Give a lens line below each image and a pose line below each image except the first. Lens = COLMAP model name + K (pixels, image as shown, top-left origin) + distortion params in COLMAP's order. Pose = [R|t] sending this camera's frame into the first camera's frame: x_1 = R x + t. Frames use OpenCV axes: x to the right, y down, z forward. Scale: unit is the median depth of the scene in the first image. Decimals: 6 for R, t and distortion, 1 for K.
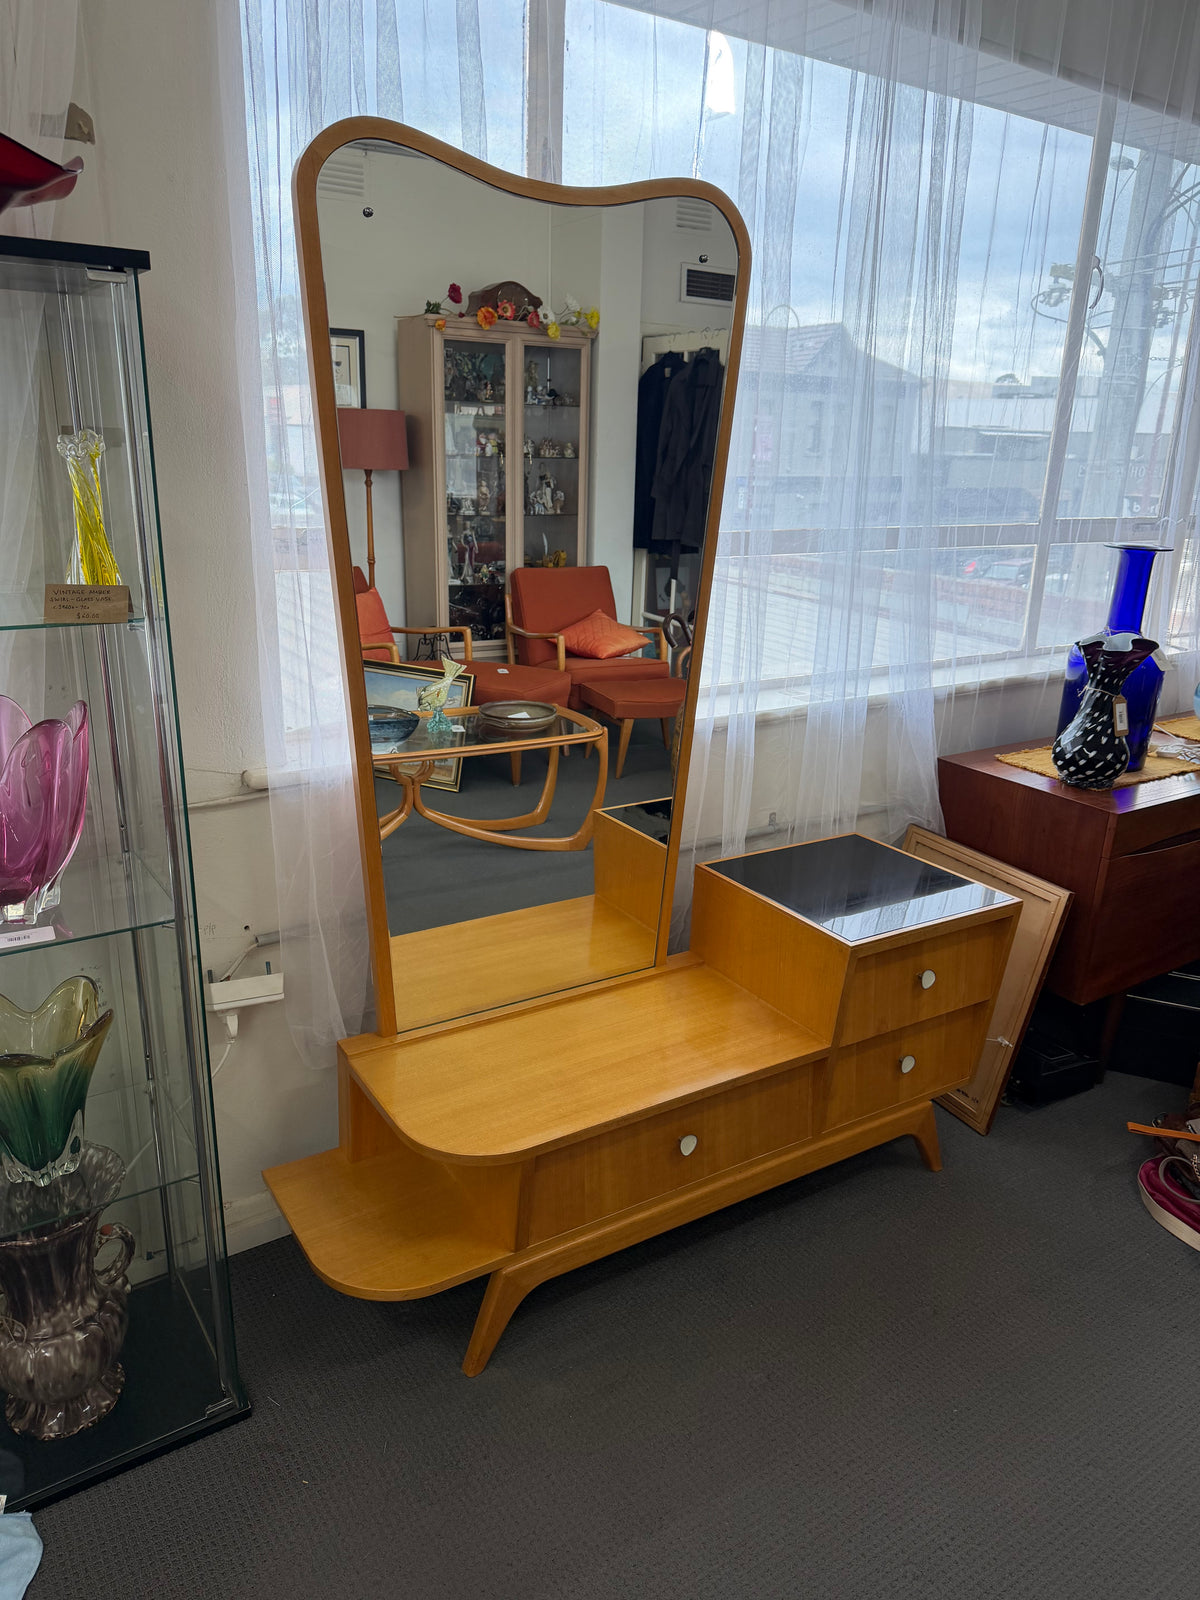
lens RADIAL K [[1131.0, 0, 591.3], [0, 1131.0, 806.6], [0, 0, 1]] dist [0.035268, -0.043112]
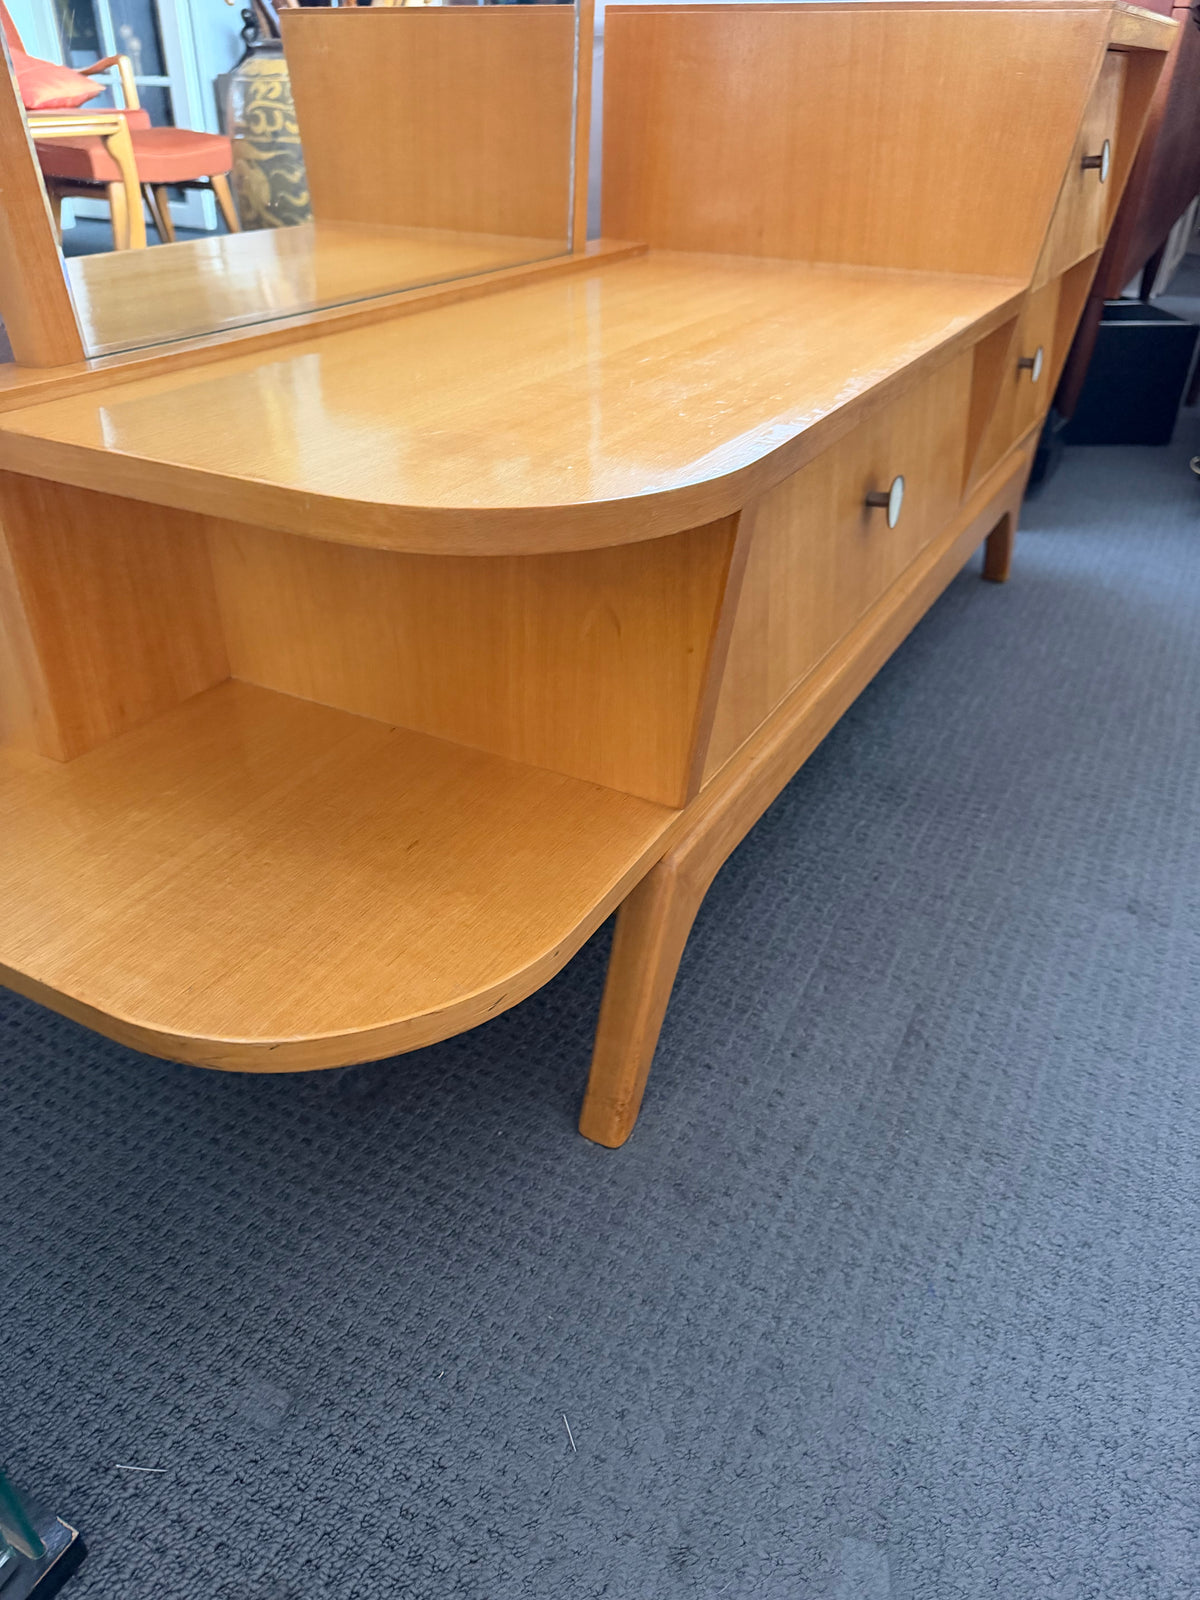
lens RADIAL K [[1131.0, 0, 580.0], [0, 1131.0, 809.9], [0, 0, 1]] dist [0.035268, -0.043112]
pose [[0.876603, -0.279280, 0.391880, -0.173141], [0.164426, 0.939177, 0.301514, 0.202082], [-0.452252, -0.199873, 0.869206, 0.511619]]
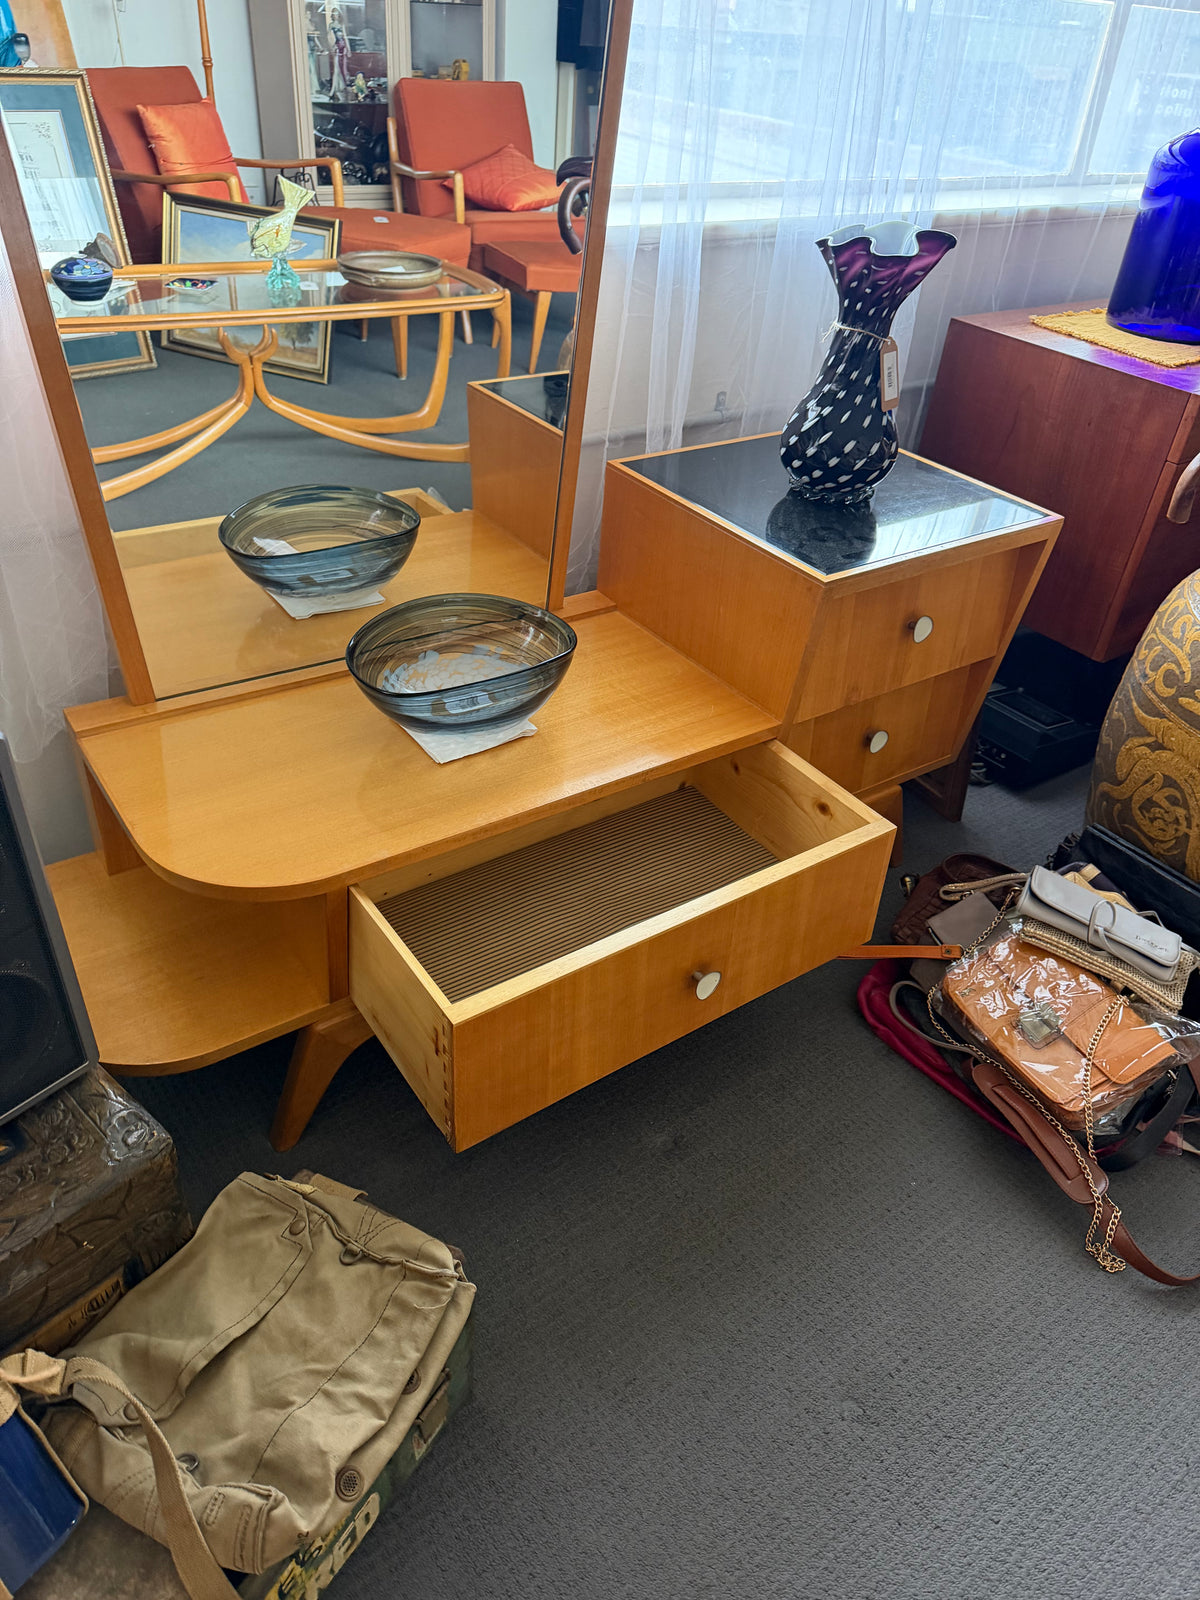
lens RADIAL K [[1131.0, 0, 605.7], [0, 1131.0, 805.2], [0, 0, 1]] dist [0.035268, -0.043112]
pose [[0.997513, 0.000037, 0.070476, 0.040085], [-0.021765, 0.951277, 0.307567, 0.036021], [-0.067031, -0.308337, 0.948913, 0.257210]]
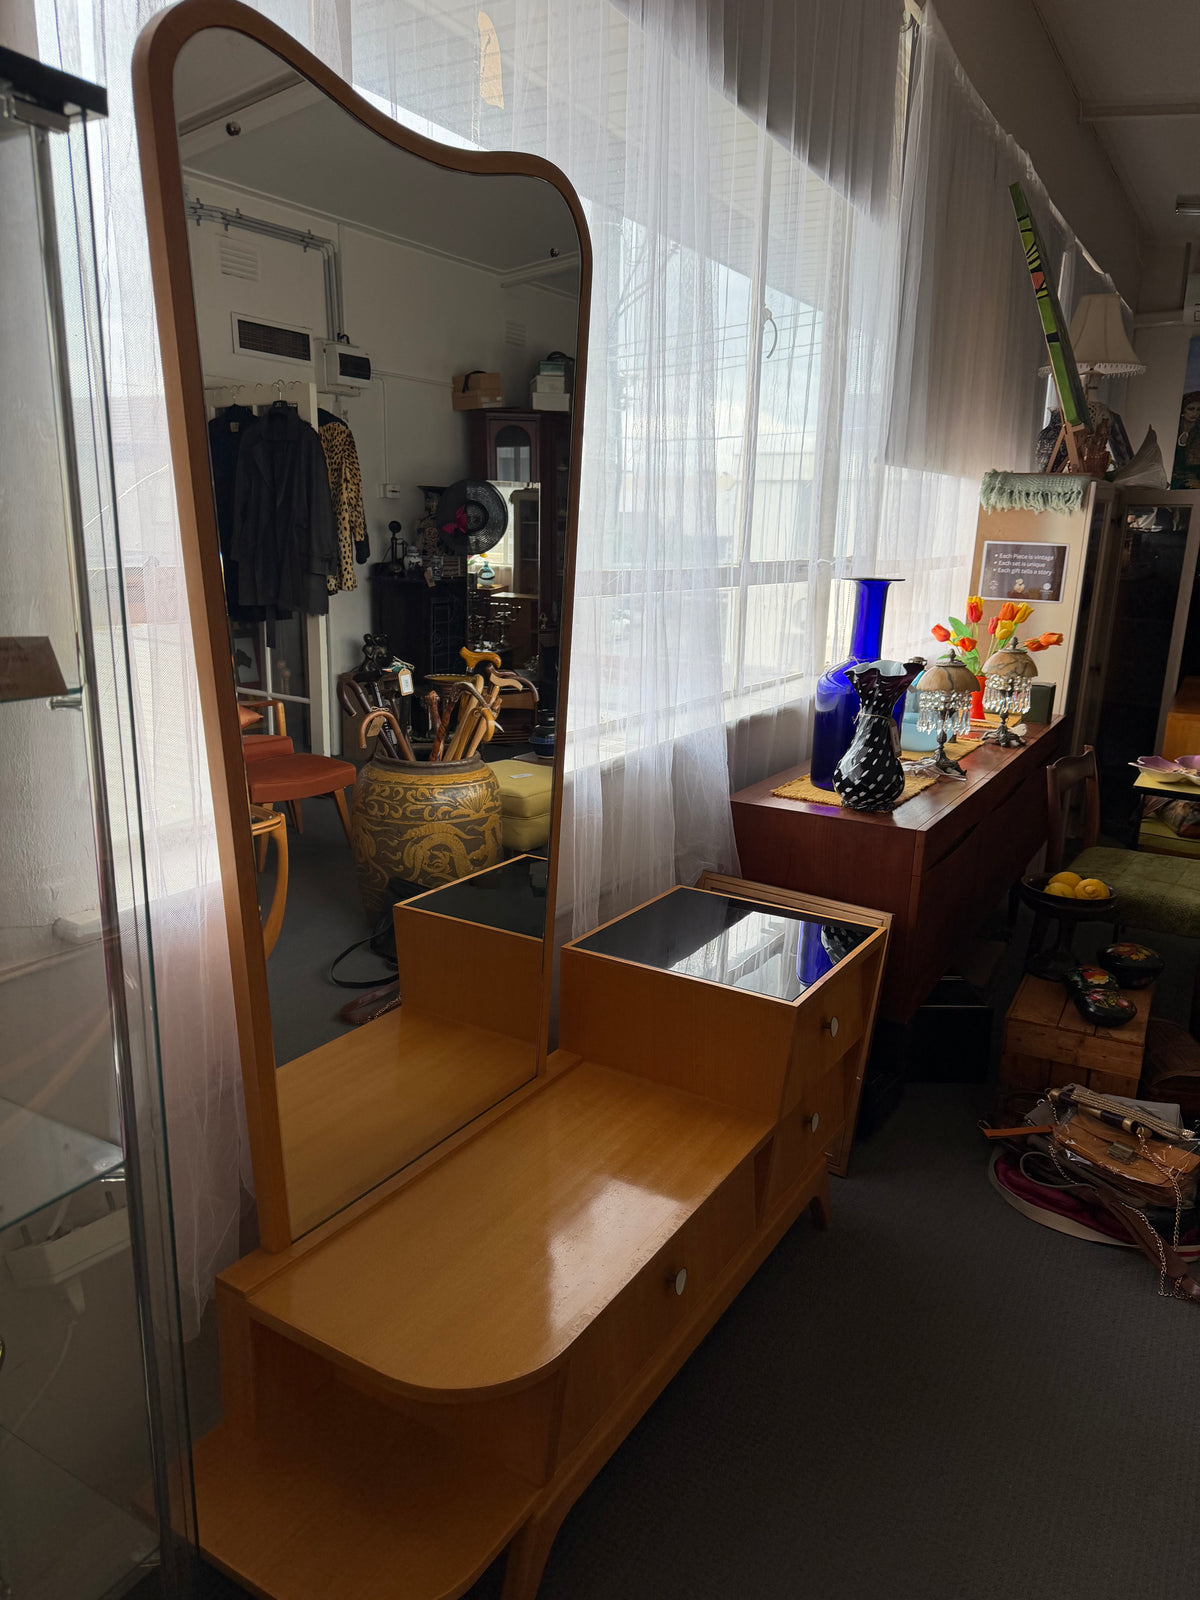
lens RADIAL K [[1123.5, 0, 584.8], [0, 1123.5, 805.7], [0, 0, 1]] dist [0.065107, -0.079270]
pose [[0.900141, -0.113673, 0.420505, -0.227551], [0.139759, 0.989680, -0.031635, -0.025531], [-0.412569, 0.087245, 0.906739, 0.184748]]
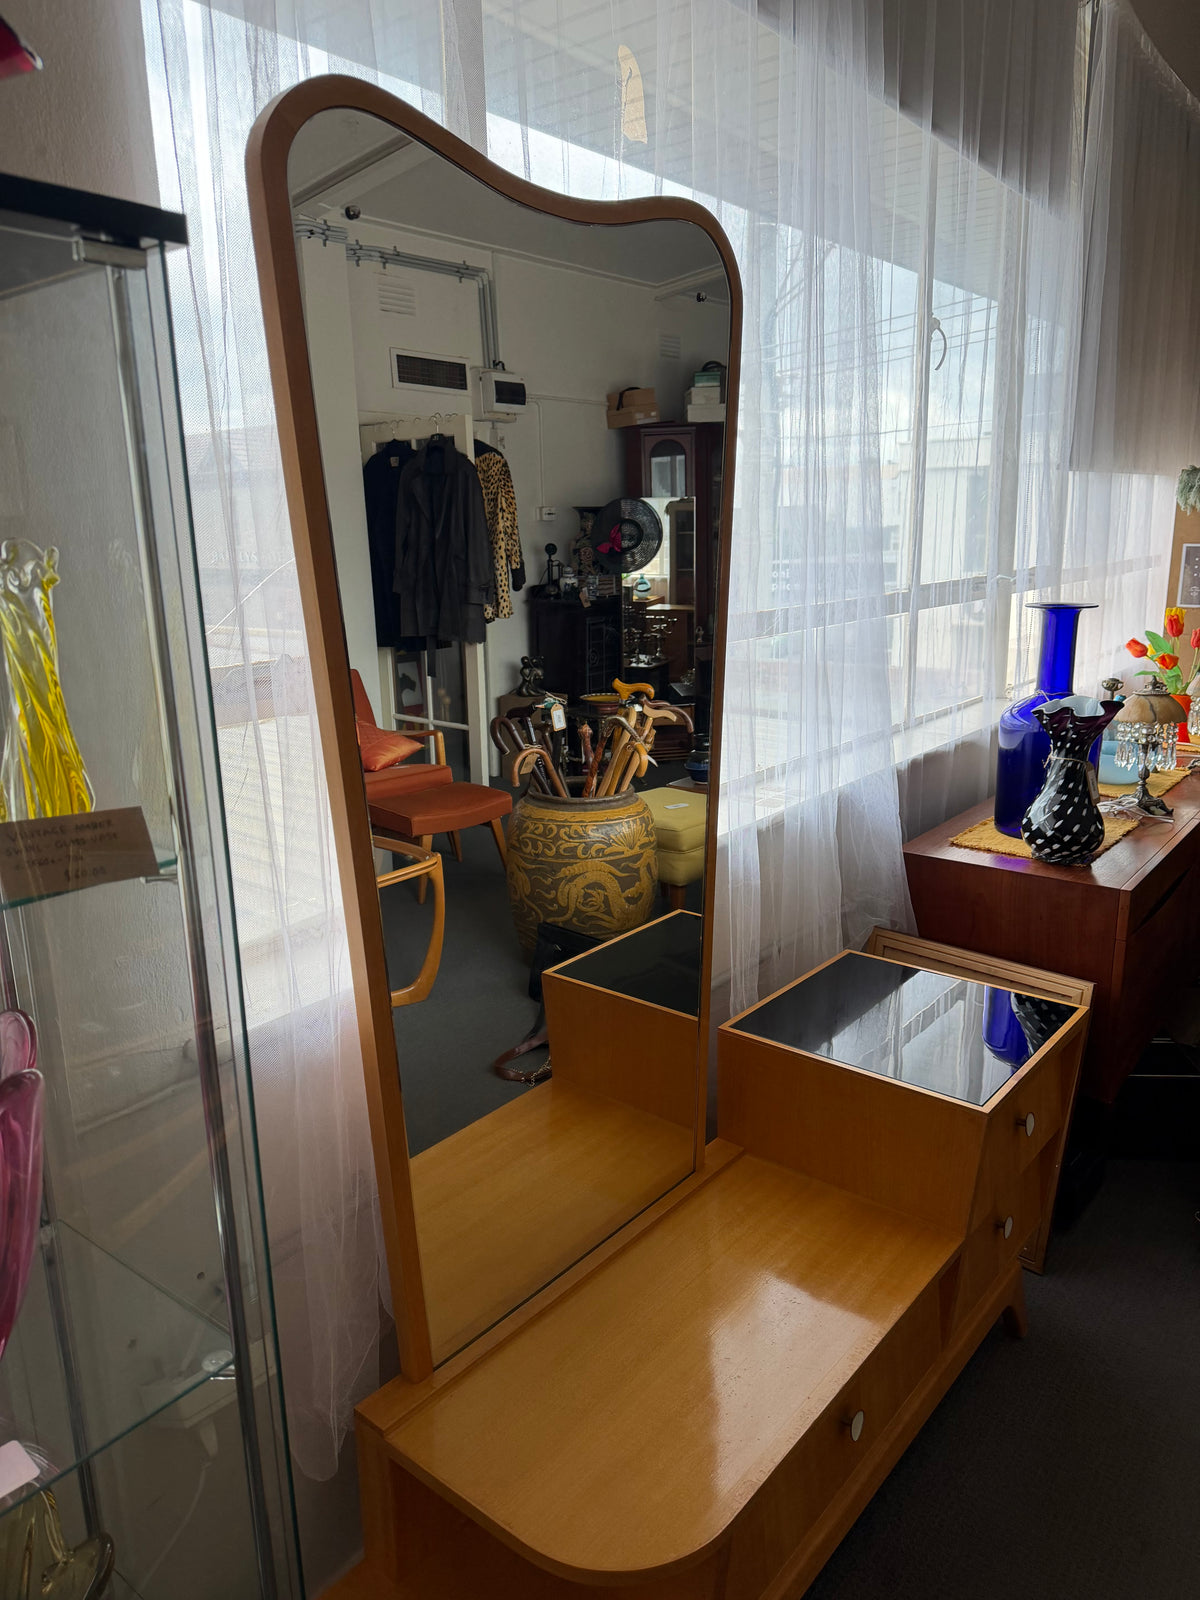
lens RADIAL K [[1123.5, 0, 582.5], [0, 1123.5, 783.9], [0, 0, 1]] dist [0.065107, -0.079270]
pose [[0.950257, -0.119956, 0.287439, -0.197786], [0.145782, 0.986829, -0.070118, -0.074131], [-0.275243, 0.108533, 0.955229, 0.222184]]
